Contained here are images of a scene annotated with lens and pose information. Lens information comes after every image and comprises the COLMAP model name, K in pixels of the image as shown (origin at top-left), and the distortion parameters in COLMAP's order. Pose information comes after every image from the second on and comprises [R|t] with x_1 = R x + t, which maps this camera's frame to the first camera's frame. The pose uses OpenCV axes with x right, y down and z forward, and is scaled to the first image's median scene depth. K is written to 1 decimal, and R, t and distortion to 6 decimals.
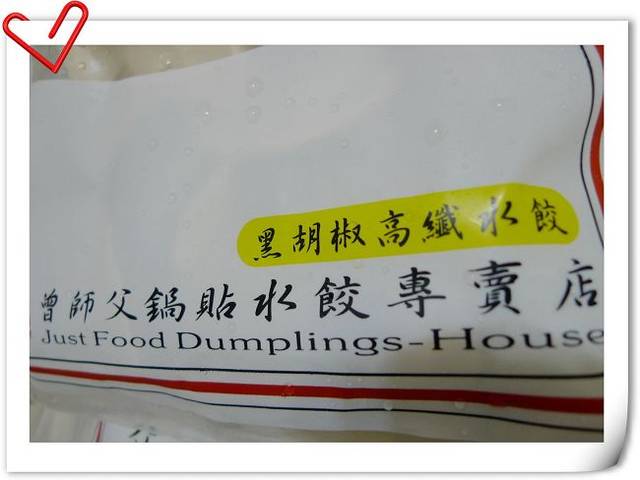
lens RADIAL K [[444.4, 0, 318.3], [0, 444.4, 240.8], [0, 0, 1]] dist [-0.000968, -0.000783]
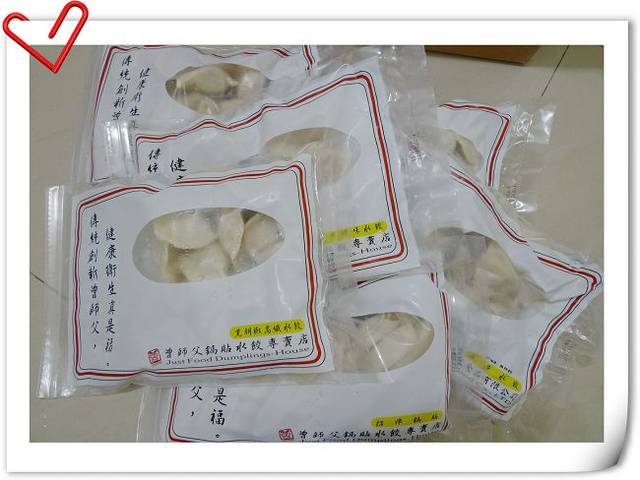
lens RADIAL K [[444.4, 0, 320.5], [0, 444.4, 238.2], [0, 0, 1]] dist [-0.000968, -0.000783]
pose [[0.974603, -0.052963, 0.217588, -0.229190], [0.053155, 0.998574, 0.004977, -0.897658], [-0.217541, 0.006716, 0.976028, -3.370473]]
